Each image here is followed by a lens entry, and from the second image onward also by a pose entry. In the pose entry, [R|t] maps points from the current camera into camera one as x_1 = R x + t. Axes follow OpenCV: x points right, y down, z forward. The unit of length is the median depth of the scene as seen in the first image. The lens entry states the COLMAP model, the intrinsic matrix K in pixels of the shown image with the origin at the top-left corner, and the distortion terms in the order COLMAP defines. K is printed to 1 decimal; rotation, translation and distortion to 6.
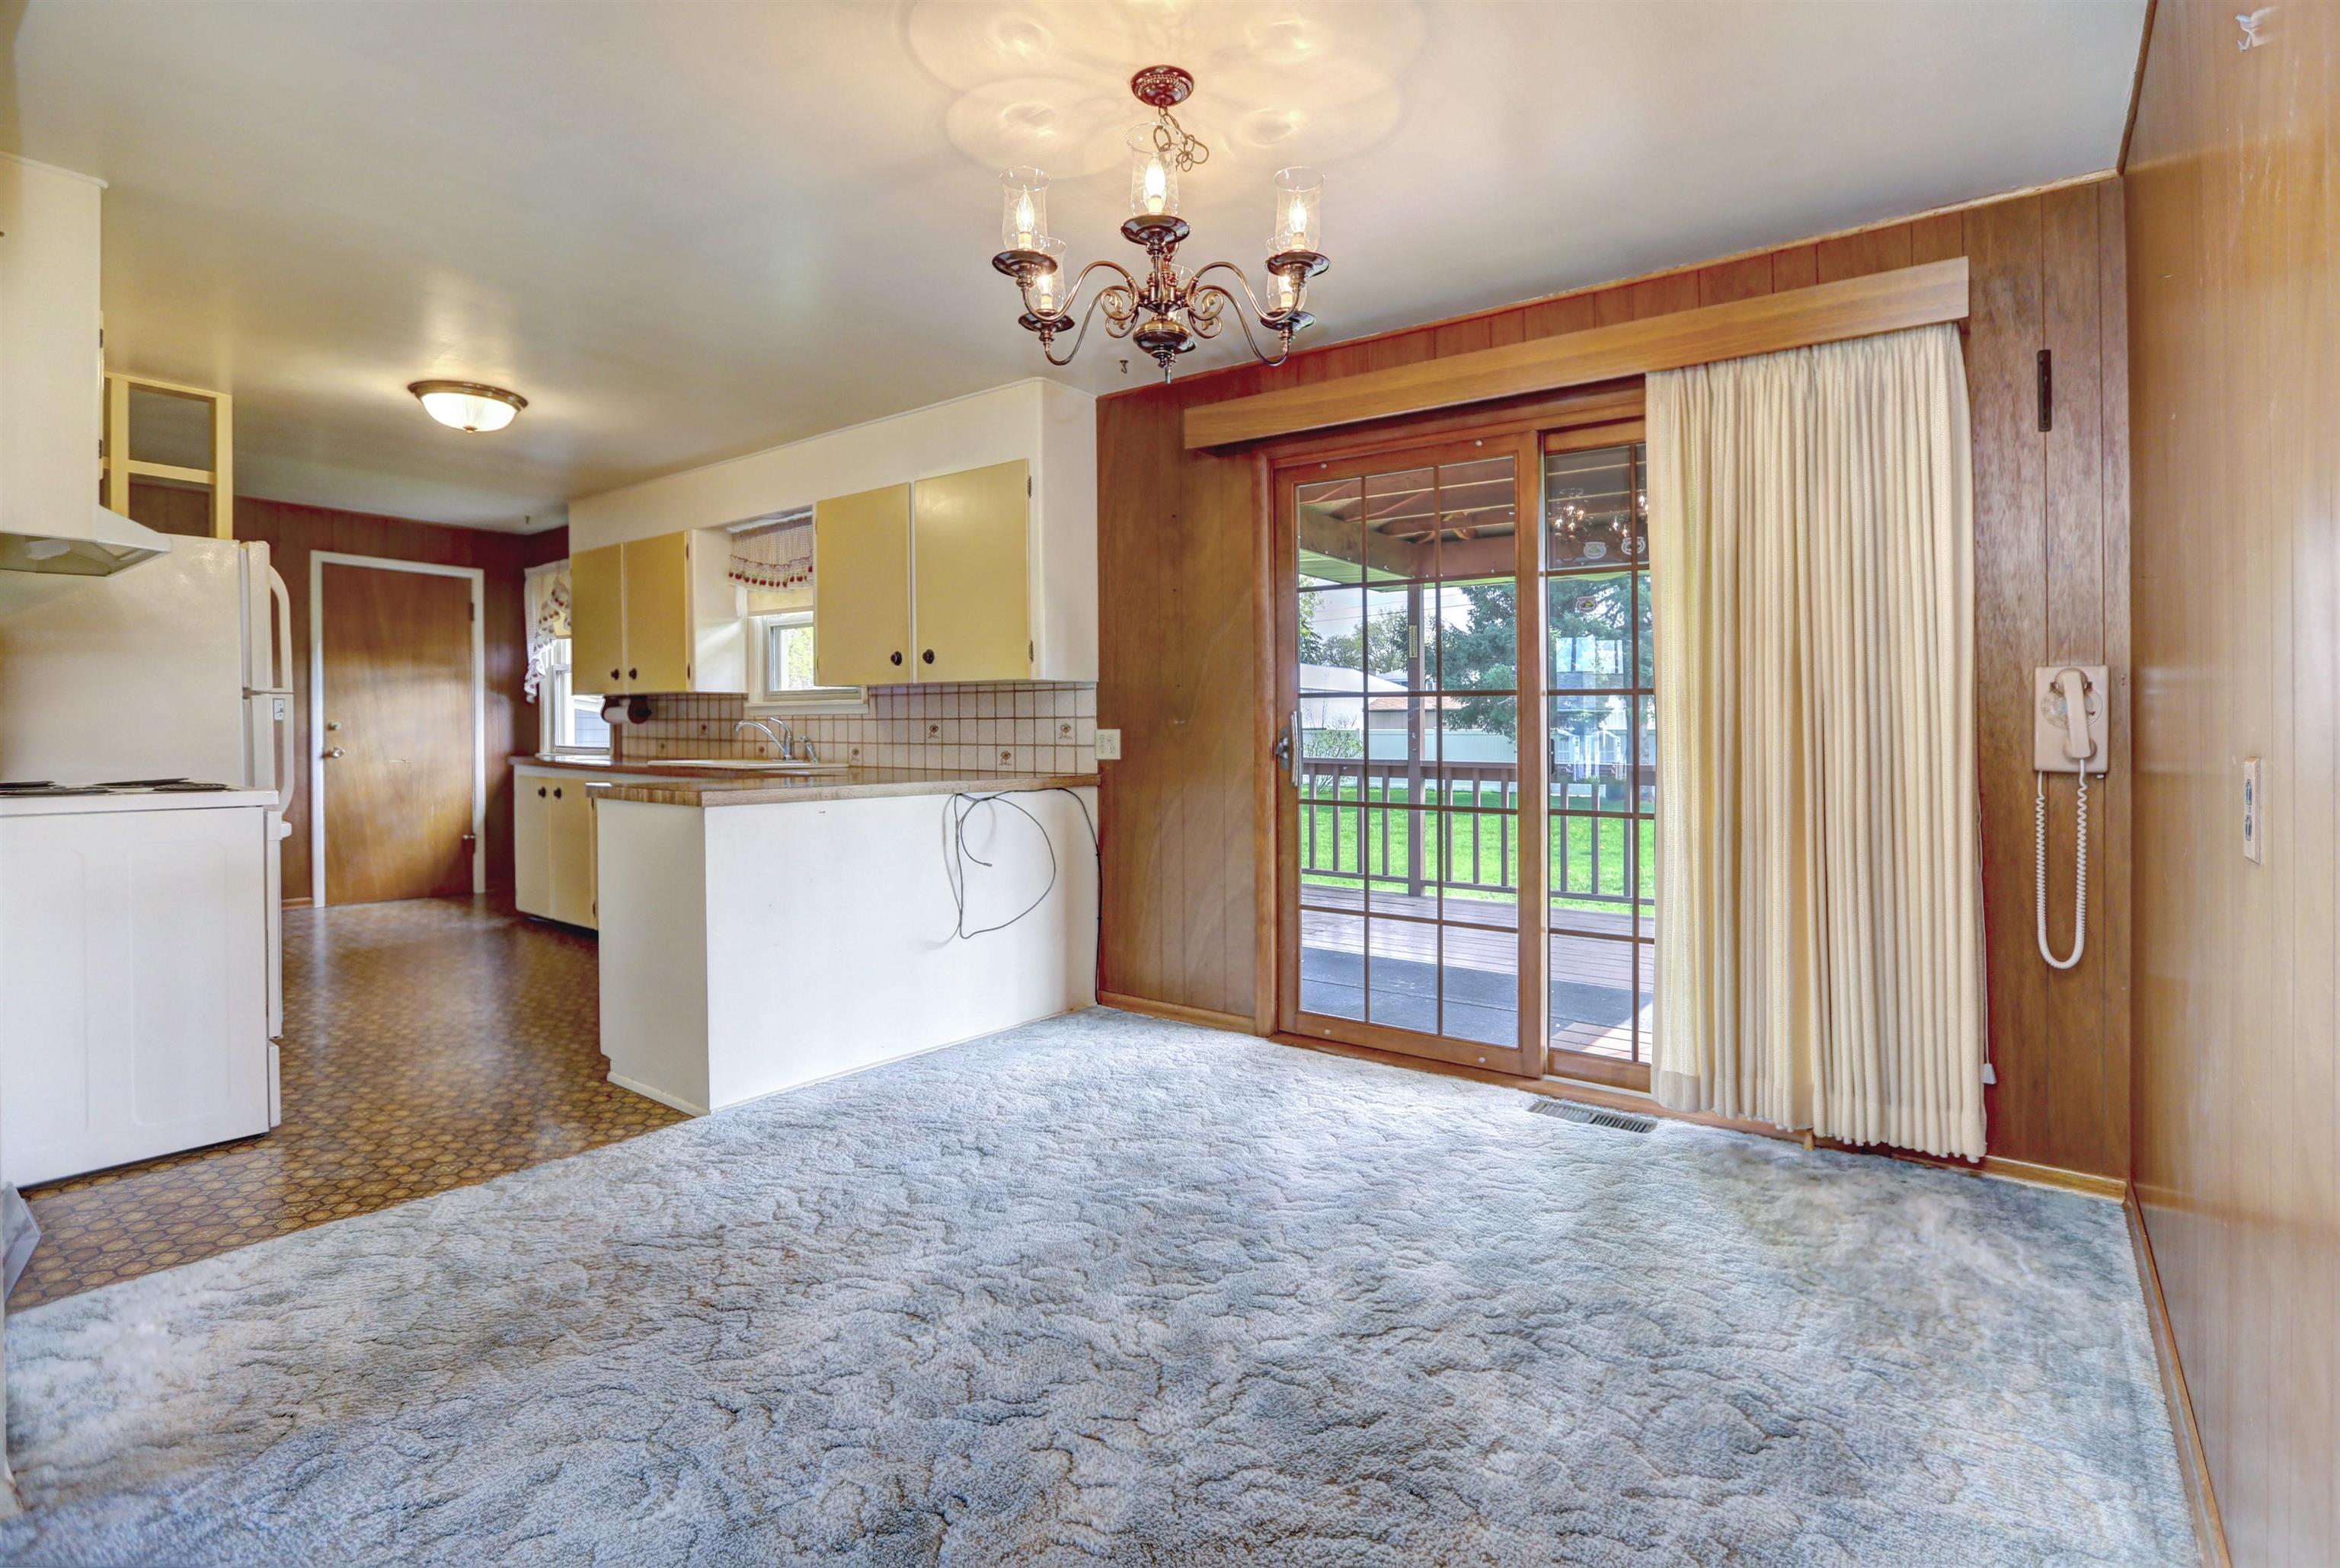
lens RADIAL K [[1114.0, 0, 1162.8], [0, 1114.0, 777.6], [0, 0, 1]] dist [-0.070439, 0.042001]
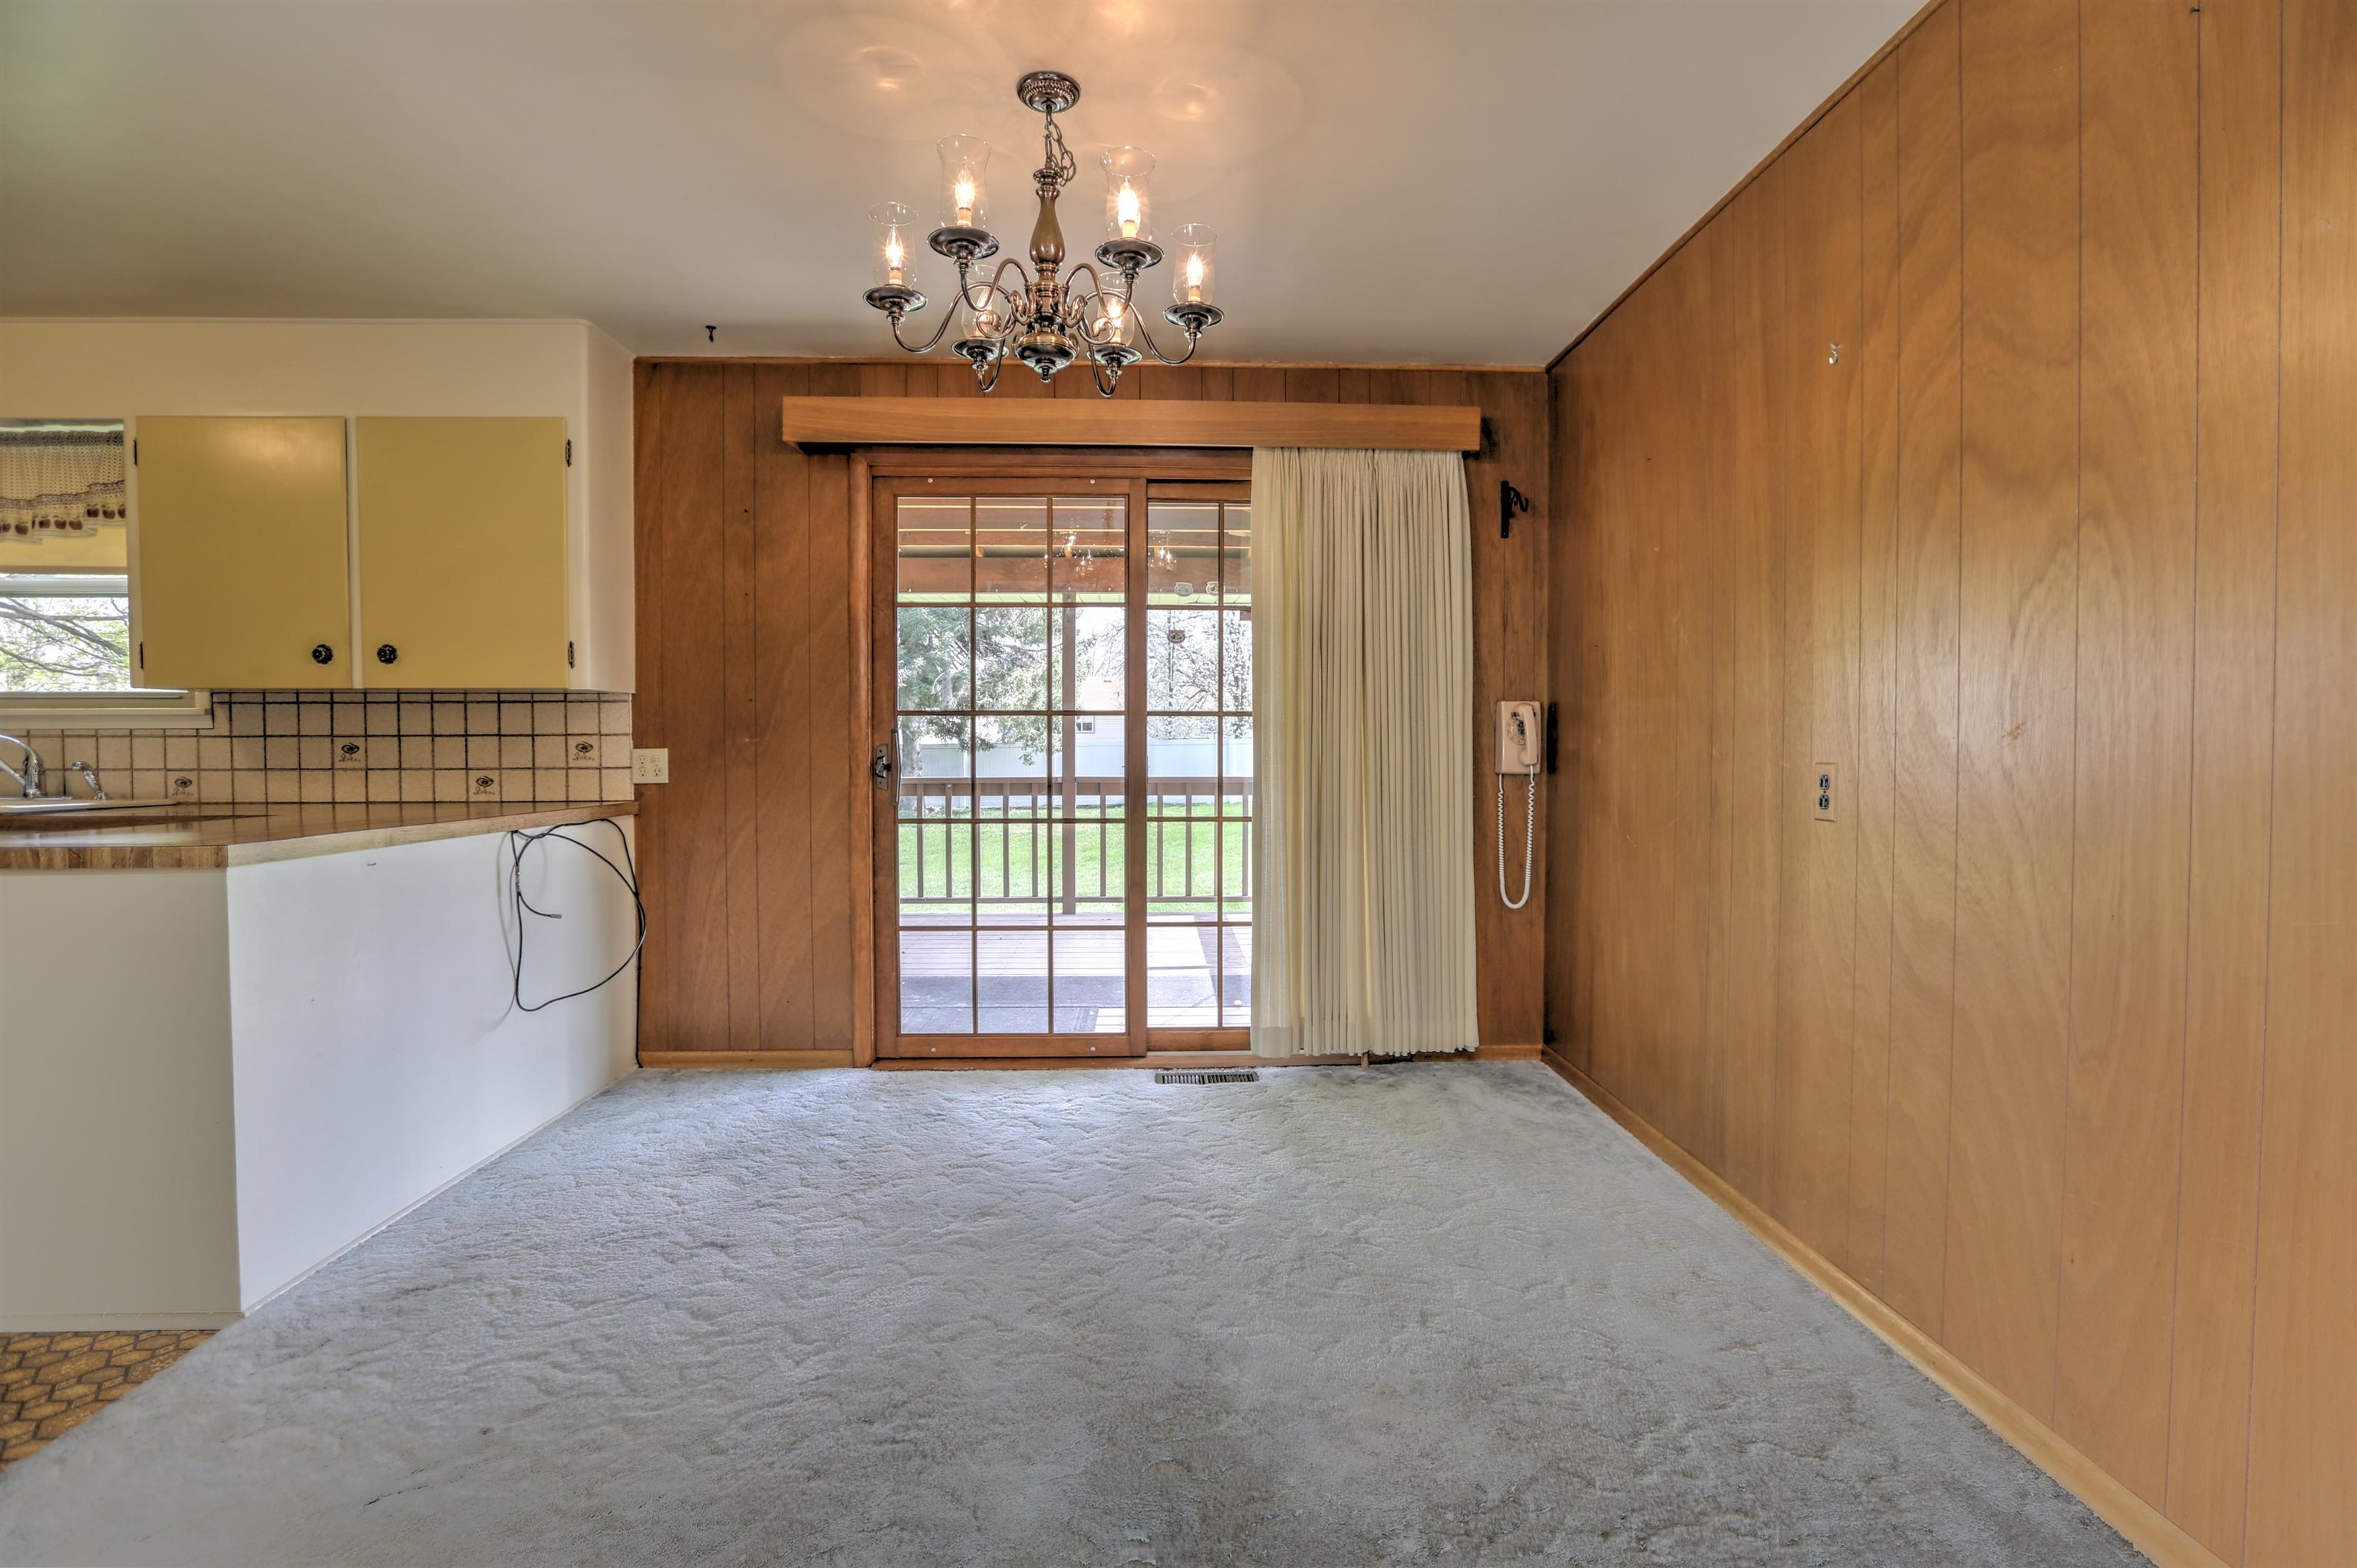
lens RADIAL K [[1100.8, 0, 1206.1], [0, 1100.8, 812.0], [0, 0, 1]] dist [-0.038516, 0.012788]
pose [[0.769650, -0.041301, 0.637129, -0.283829], [0.031129, 0.999146, 0.027164, -0.004120], [-0.637707, -0.001074, 0.770278, 0.083739]]
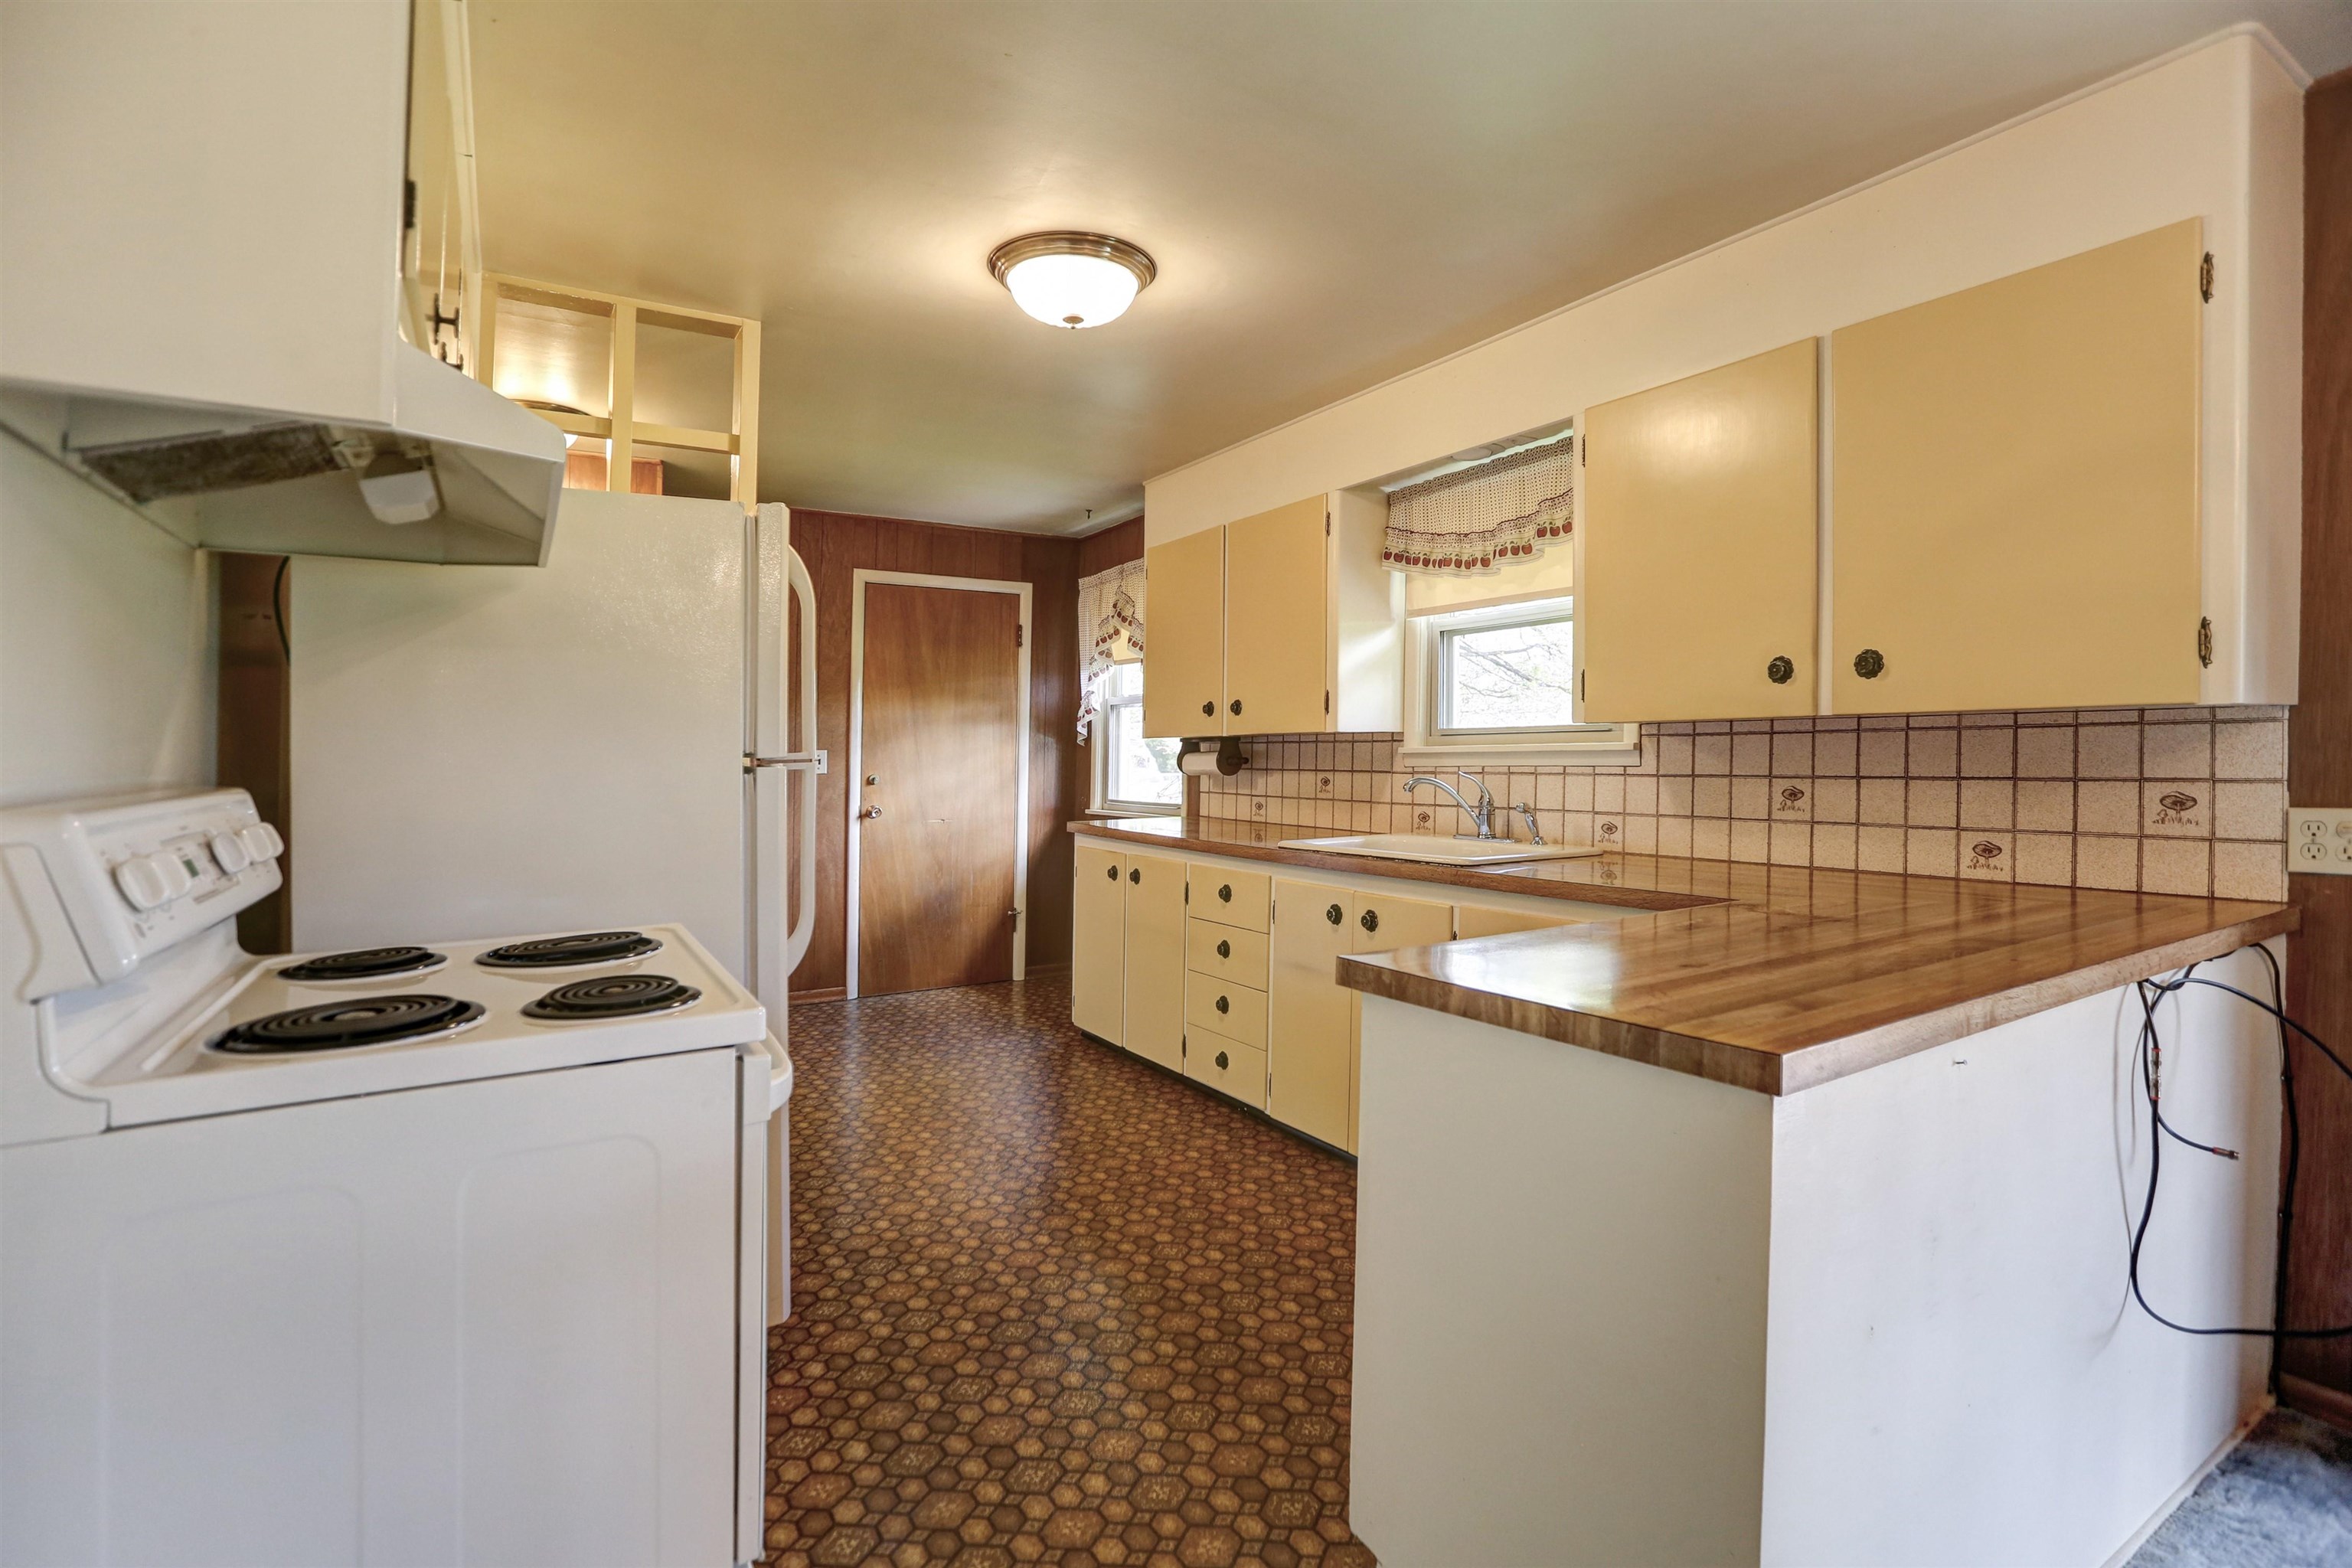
lens RADIAL K [[1148.5, 0, 1175.4], [0, 1148.5, 750.6], [0, 0, 1]] dist [-0.060206, 0.027432]
pose [[0.924605, -0.012006, -0.380738, -0.345167], [-0.005922, 0.998929, -0.045880, -0.047636], [0.380881, 0.044675, 0.923544, 0.441252]]
